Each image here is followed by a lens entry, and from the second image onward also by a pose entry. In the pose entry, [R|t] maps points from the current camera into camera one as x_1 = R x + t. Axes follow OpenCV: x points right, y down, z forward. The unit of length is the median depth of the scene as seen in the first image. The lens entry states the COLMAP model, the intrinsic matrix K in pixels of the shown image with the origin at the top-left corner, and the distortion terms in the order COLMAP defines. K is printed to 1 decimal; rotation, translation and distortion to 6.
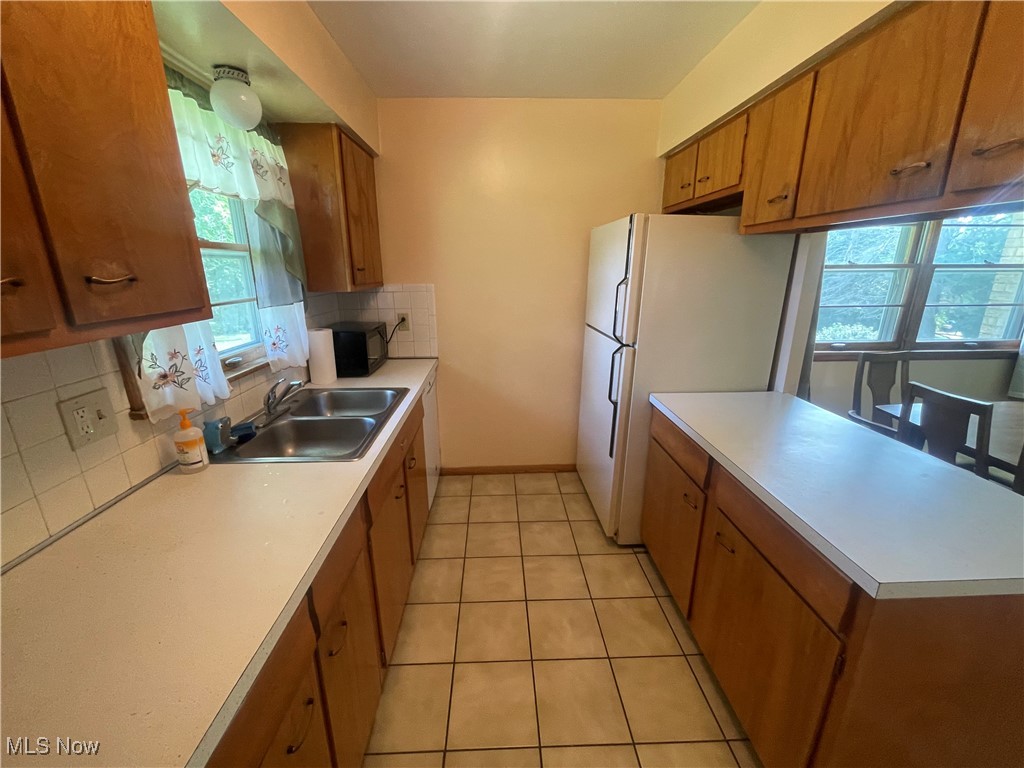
lens RADIAL K [[410.5, 0, 510.7], [0, 410.5, 381.5], [0, 0, 1]] dist [0.001223, 0.000056]
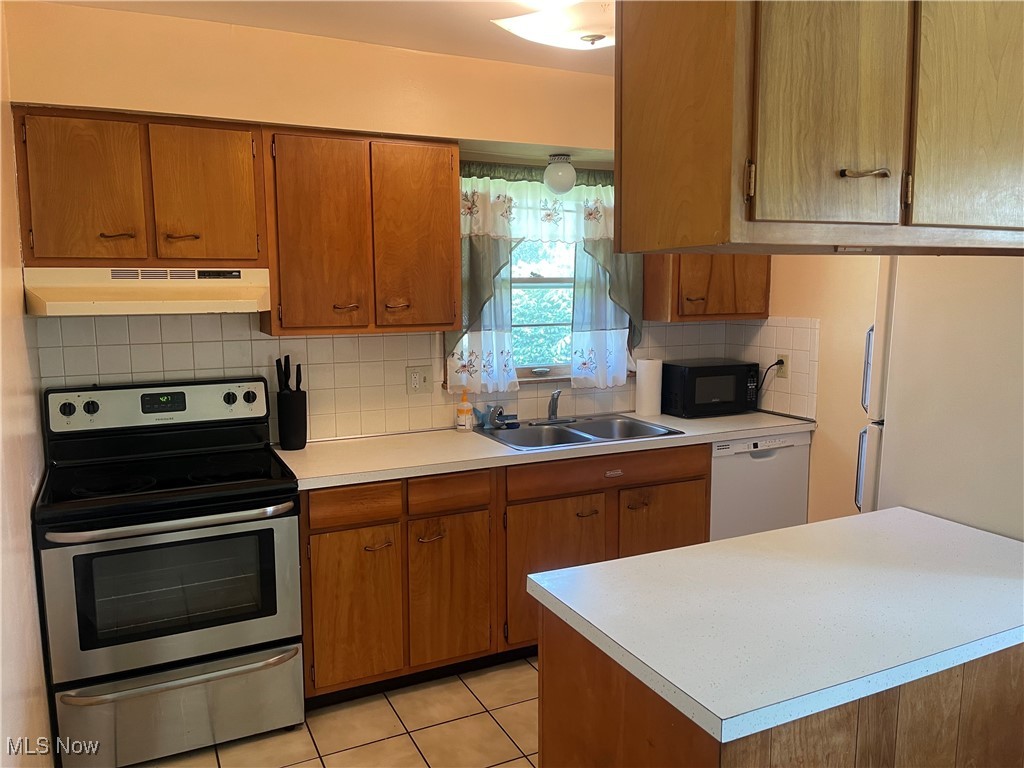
lens RADIAL K [[772.8, 0, 510.6], [0, 772.8, 384.2], [0, 0, 1]] dist [0.001094, -0.000038]
pose [[0.416898, 0.123215, -0.900563, 1.346456], [-0.242937, 0.969831, 0.020230, -0.034748], [0.875887, 0.210346, 0.434254, -0.069785]]
